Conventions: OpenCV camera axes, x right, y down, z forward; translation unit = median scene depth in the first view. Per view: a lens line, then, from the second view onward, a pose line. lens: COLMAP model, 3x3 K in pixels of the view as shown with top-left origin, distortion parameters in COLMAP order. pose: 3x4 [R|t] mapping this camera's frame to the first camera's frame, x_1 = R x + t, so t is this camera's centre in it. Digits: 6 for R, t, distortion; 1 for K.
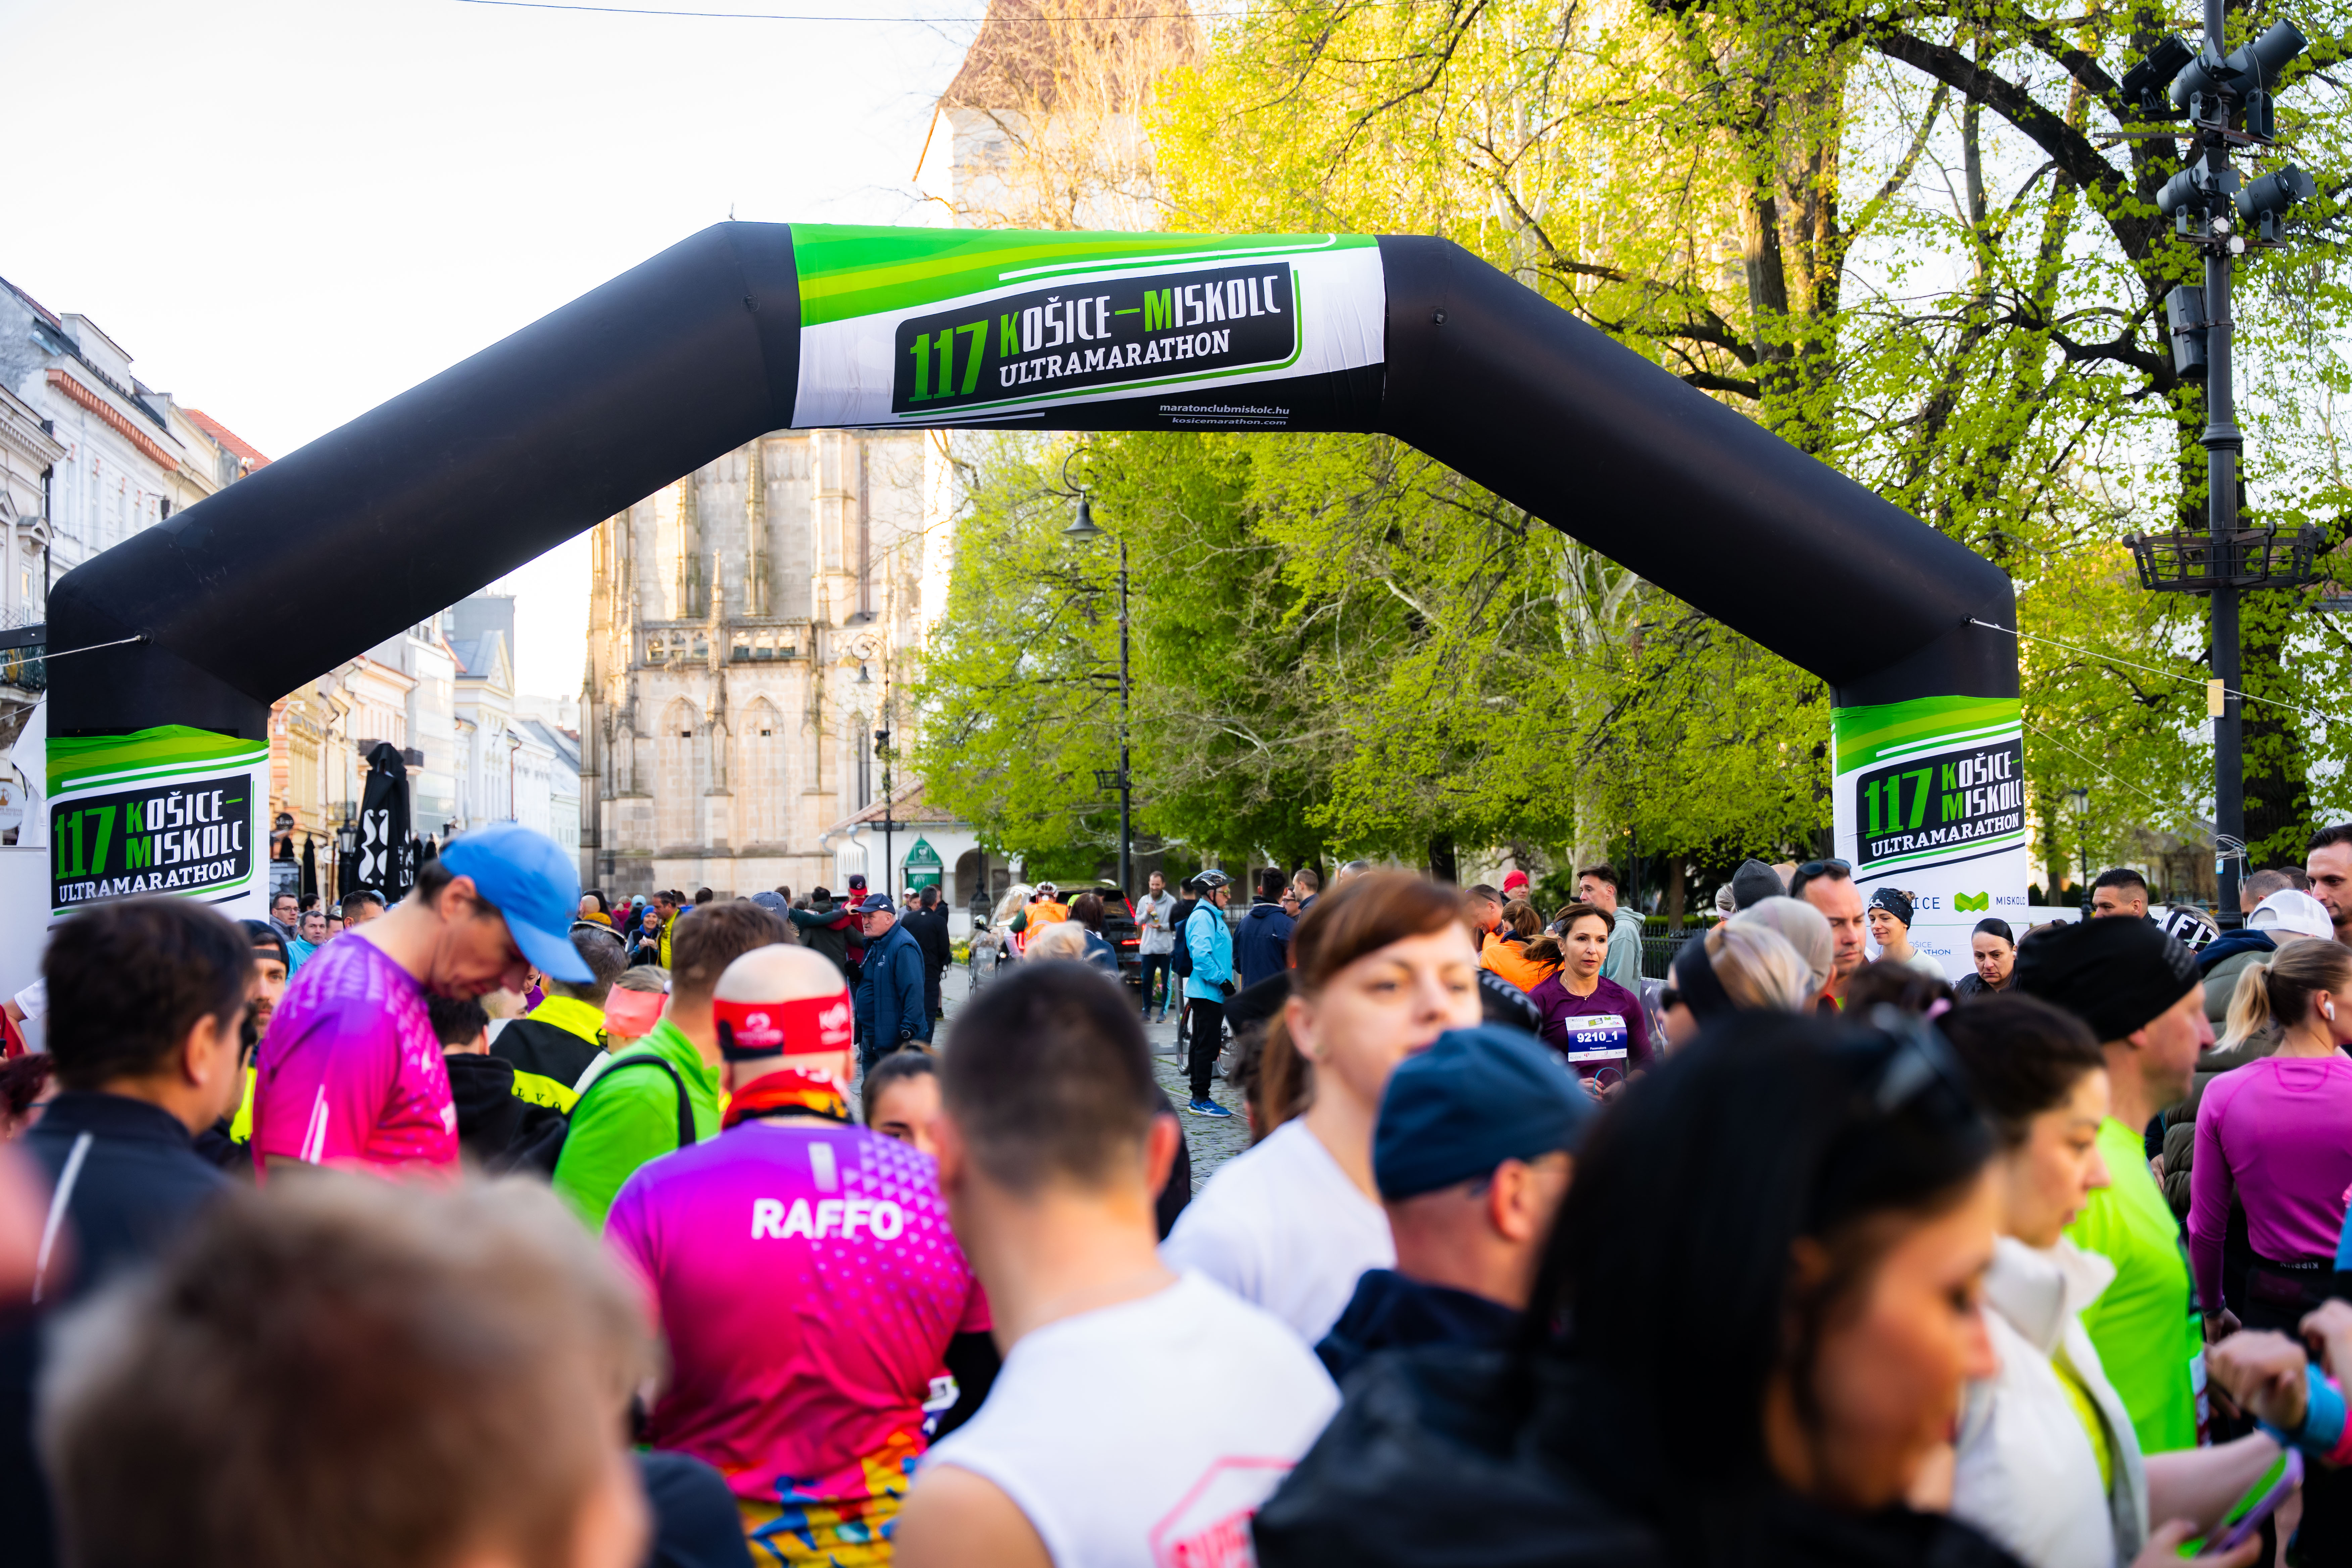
lens RADIAL K [[3097.0, 0, 1178.3], [0, 3097.0, 781.4], [0, 0, 1]] dist [0.016254, 0.006918]
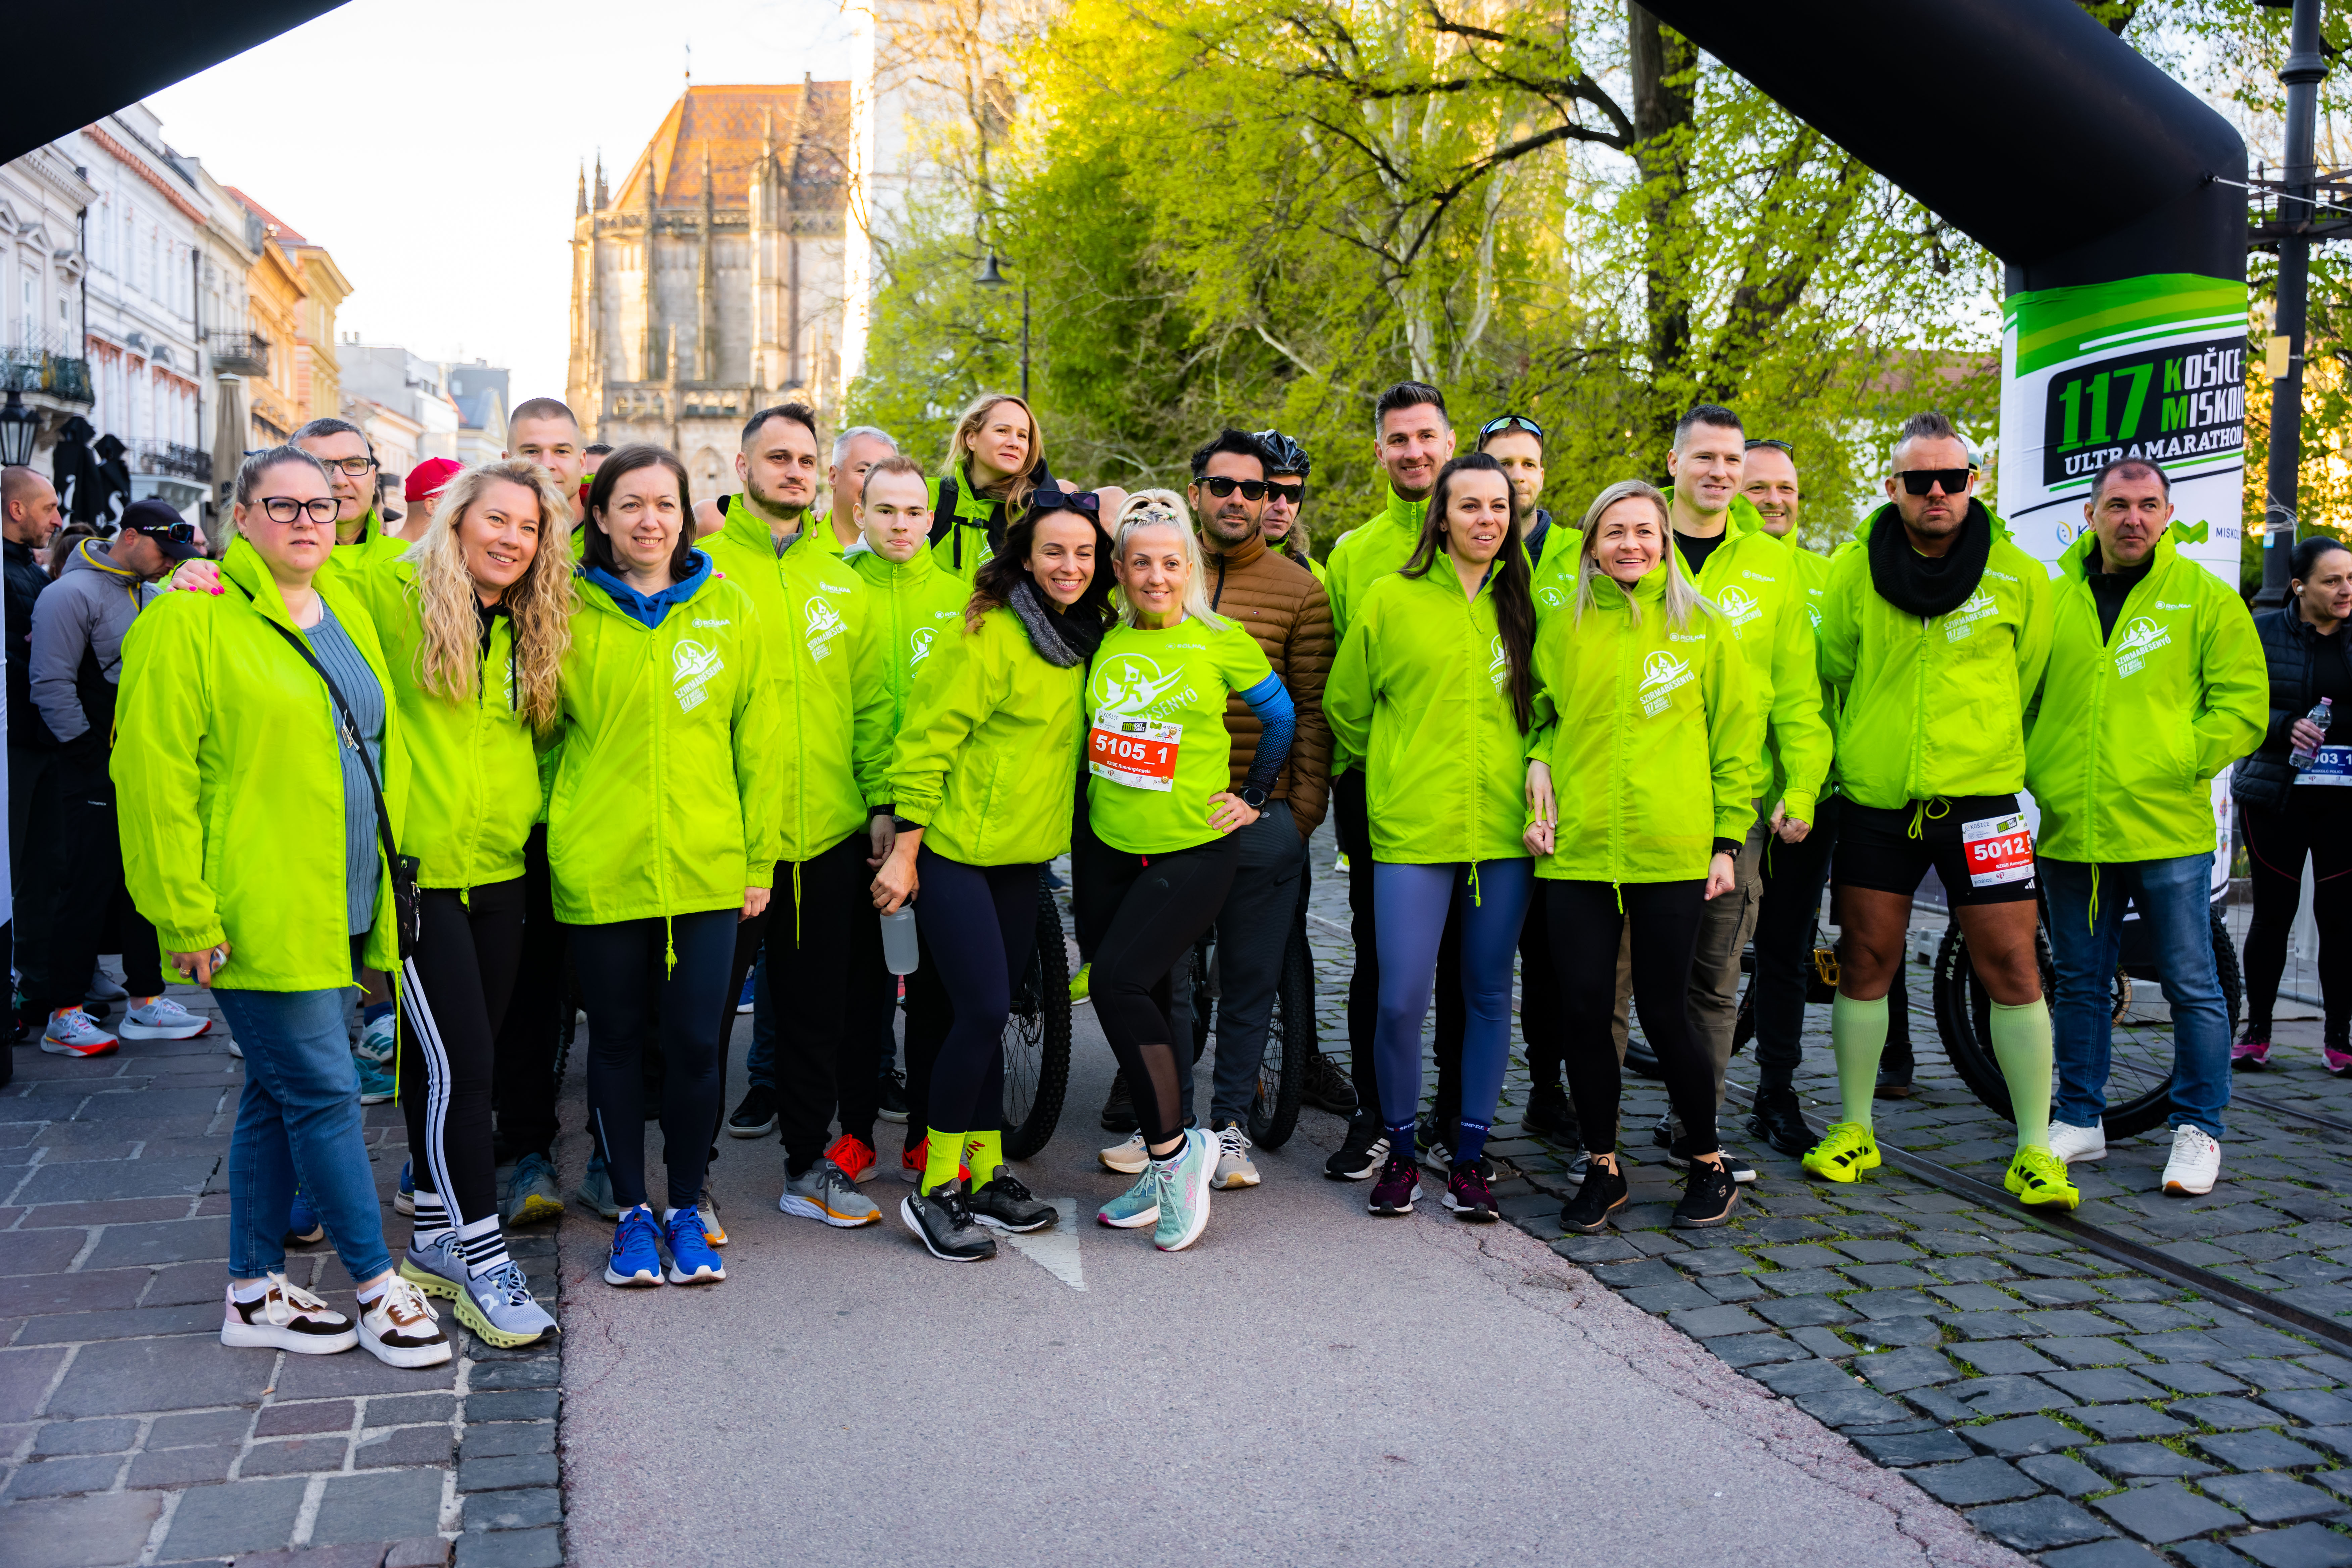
lens RADIAL K [[2378.4, 0, 1174.6], [0, 2378.4, 785.4], [0, 0, 1]] dist [0.015868, -0.010714]
pose [[0.997870, 0.023294, 0.060940, -0.046298], [-0.029428, 0.994372, 0.101776, 0.049066], [-0.058227, -0.103352, 0.992939, 0.386936]]
